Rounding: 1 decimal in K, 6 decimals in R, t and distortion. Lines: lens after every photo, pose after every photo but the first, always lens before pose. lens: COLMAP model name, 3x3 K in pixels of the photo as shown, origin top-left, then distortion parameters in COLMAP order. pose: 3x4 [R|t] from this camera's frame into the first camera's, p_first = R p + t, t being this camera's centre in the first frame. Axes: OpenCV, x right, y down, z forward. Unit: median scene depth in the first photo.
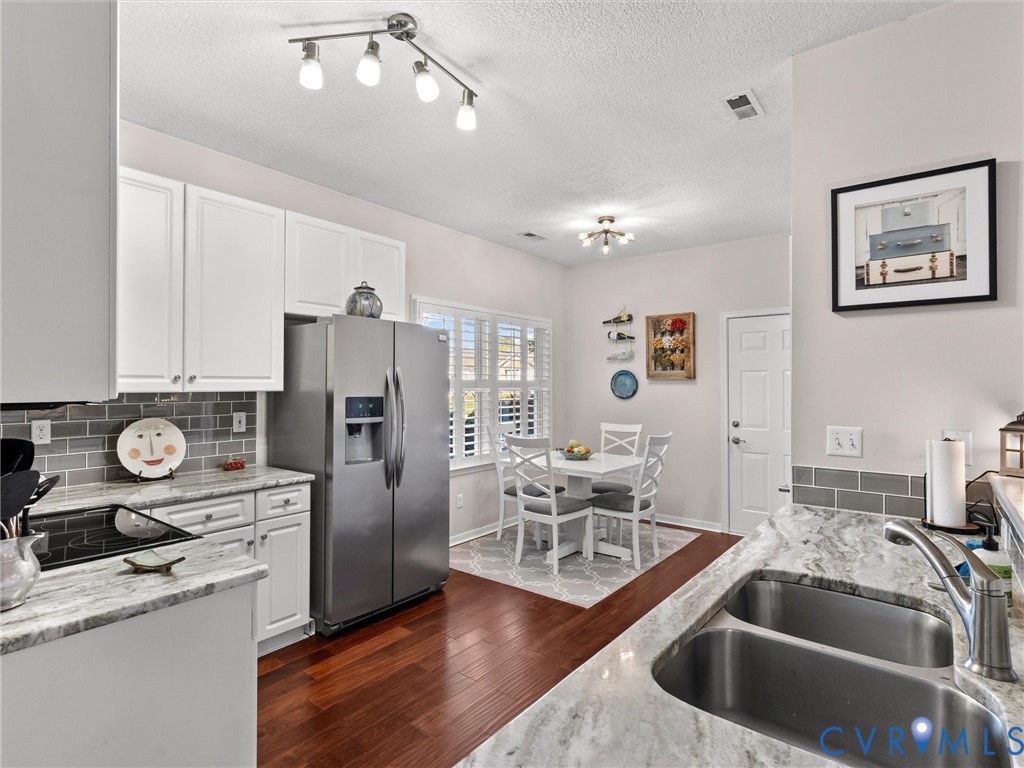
lens RADIAL K [[528.0, 0, 510.3], [0, 528.0, 379.3], [0, 0, 1]] dist [-0.000317, -0.000257]
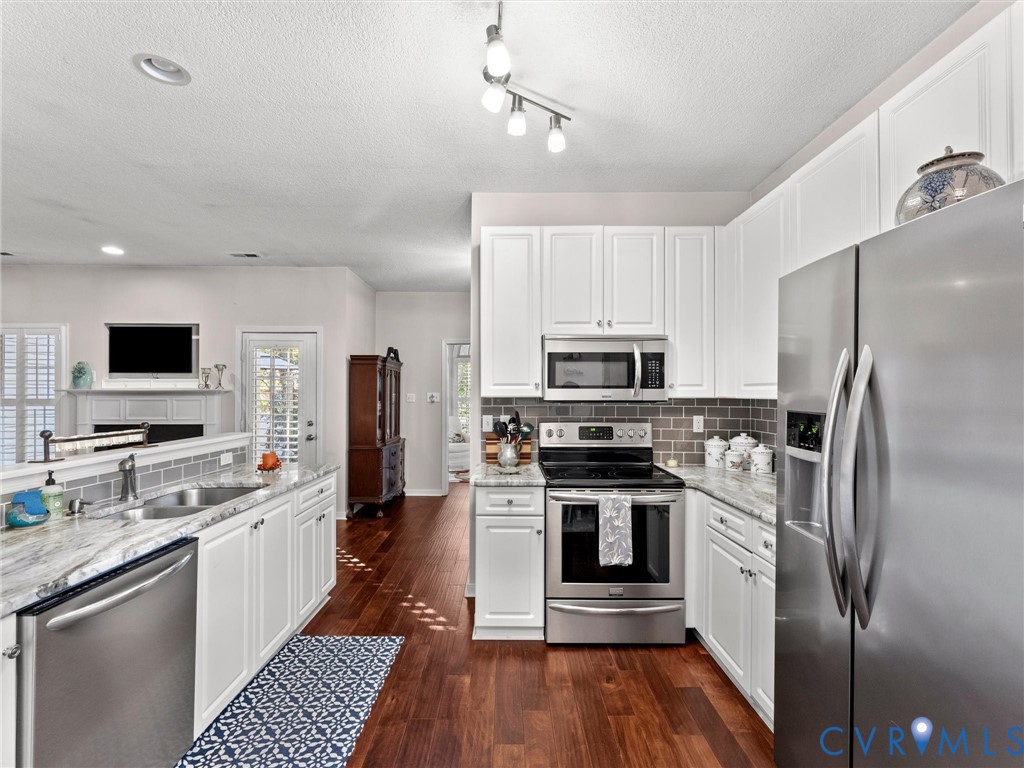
lens RADIAL K [[472.1, 0, 504.3], [0, 472.1, 391.7], [0, 0, 1]] dist [0.004236, -0.000068]
pose [[-0.786307, -0.006568, -0.617801, 0.156665], [0.004665, 0.999852, -0.016567, 0.011579], [0.617818, -0.015909, -0.786160, 0.696232]]
